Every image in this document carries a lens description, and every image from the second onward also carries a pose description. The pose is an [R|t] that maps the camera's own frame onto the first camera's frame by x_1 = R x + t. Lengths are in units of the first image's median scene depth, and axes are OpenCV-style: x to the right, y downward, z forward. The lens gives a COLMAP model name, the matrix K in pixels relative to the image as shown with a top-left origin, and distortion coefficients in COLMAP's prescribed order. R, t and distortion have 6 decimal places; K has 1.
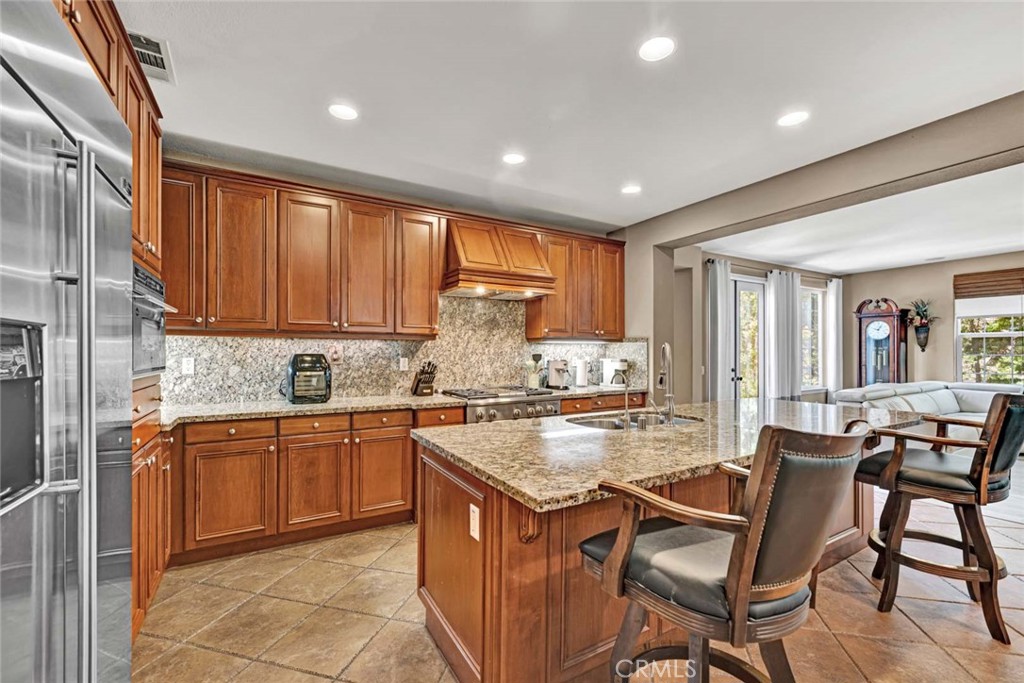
lens RADIAL K [[422.6, 0, 514.6], [0, 422.6, 352.2], [0, 0, 1]] dist [0.002728, 0.000394]
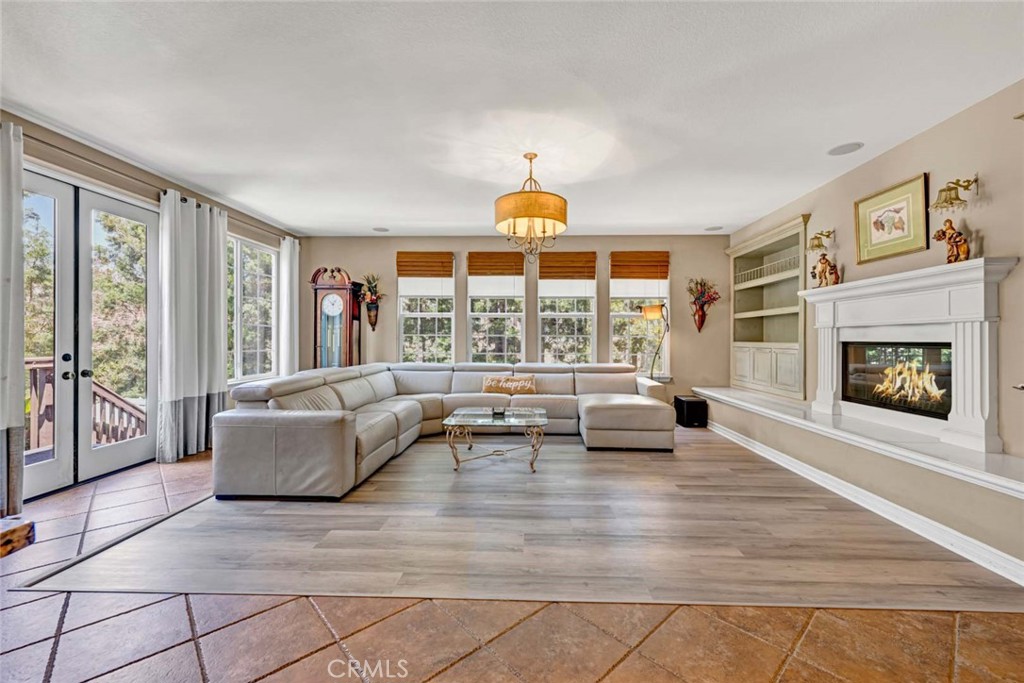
lens RADIAL K [[422.6, 0, 514.4], [0, 422.6, 340.6], [0, 0, 1]] dist [0.002728, 0.000394]
pose [[0.541171, 0.002726, 0.840908, 0.355804], [-0.006866, 0.999976, 0.001178, 0.016331], [-0.840884, -0.006411, 0.541177, 0.244245]]
